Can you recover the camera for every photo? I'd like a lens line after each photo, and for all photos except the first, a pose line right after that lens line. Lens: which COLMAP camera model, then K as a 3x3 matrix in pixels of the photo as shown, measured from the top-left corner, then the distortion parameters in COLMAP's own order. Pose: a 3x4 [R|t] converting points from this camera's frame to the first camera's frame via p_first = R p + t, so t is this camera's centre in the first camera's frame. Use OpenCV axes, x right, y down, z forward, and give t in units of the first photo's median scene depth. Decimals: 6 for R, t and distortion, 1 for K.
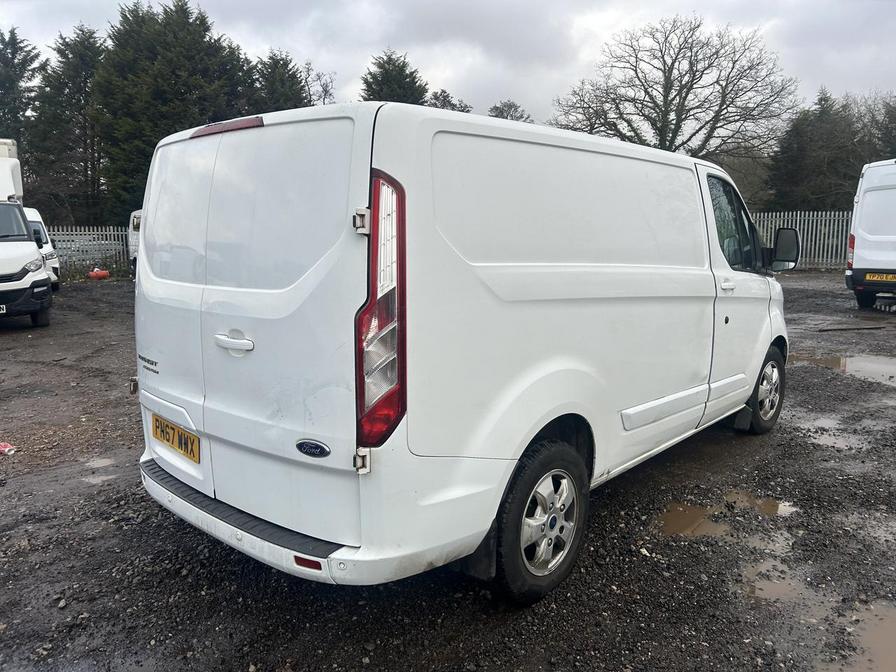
lens RADIAL K [[681.2, 0, 452.3], [0, 681.2, 330.9], [0, 0, 1]] dist [0.047651, -0.048082]
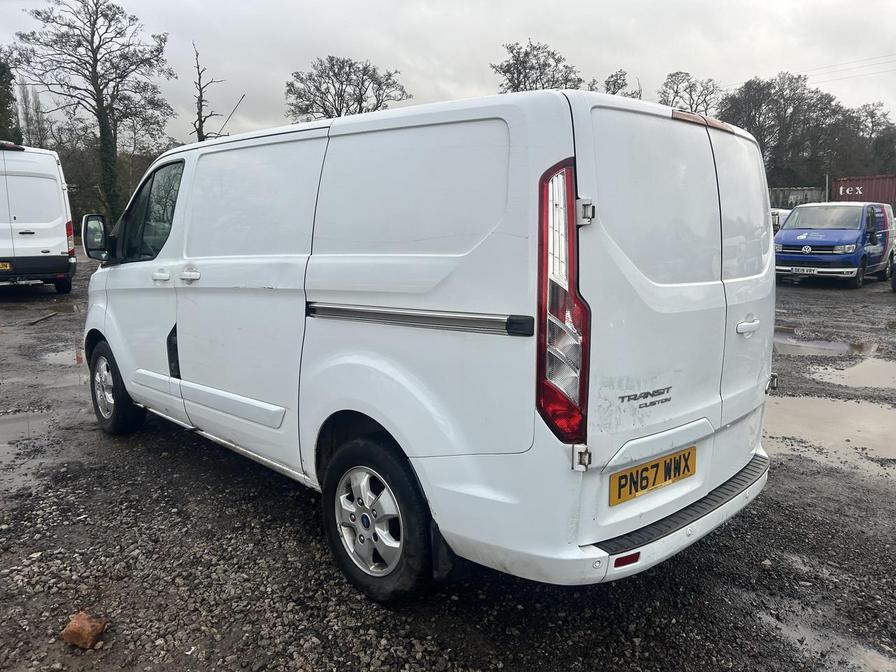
lens RADIAL K [[681.2, 0, 448.1], [0, 681.2, 333.1], [0, 0, 1]] dist [0.047651, -0.048082]
pose [[0.060109, -0.155884, 0.985945, -0.106635], [0.130564, 0.980473, 0.147059, -0.014760], [-0.989616, 0.119889, 0.079288, 0.102421]]
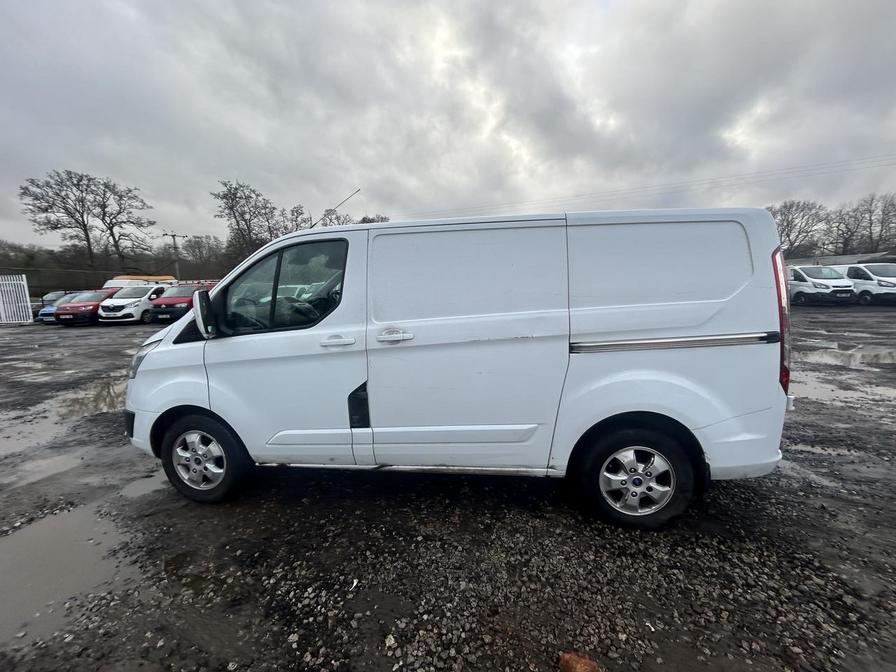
lens RADIAL K [[365.3, 0, 445.1], [0, 365.3, 339.8], [0, 0, 1]] dist [0.000474, -0.000412]
pose [[-0.563563, -0.100389, 0.819950, -0.061954], [0.142678, 0.965842, 0.216315, -0.025886], [-0.813658, 0.238896, -0.529990, 0.178303]]
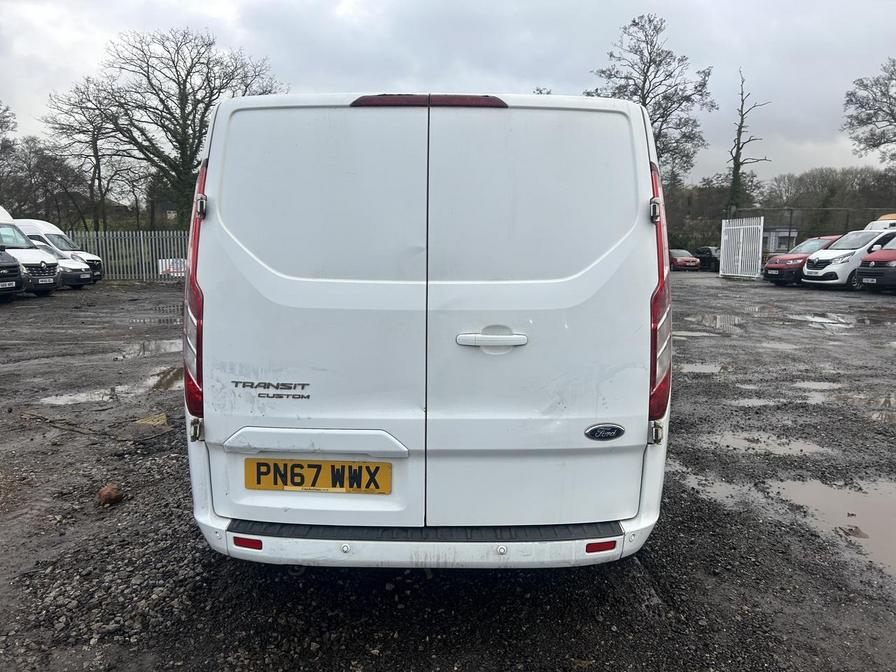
lens RADIAL K [[681.2, 0, 453.1], [0, 681.2, 344.4], [0, 0, 1]] dist [0.047651, -0.048082]
pose [[0.751730, -0.088288, 0.653535, -0.070084], [0.092631, 0.995309, 0.027910, -0.000551], [-0.652933, 0.039557, 0.756382, 0.025156]]
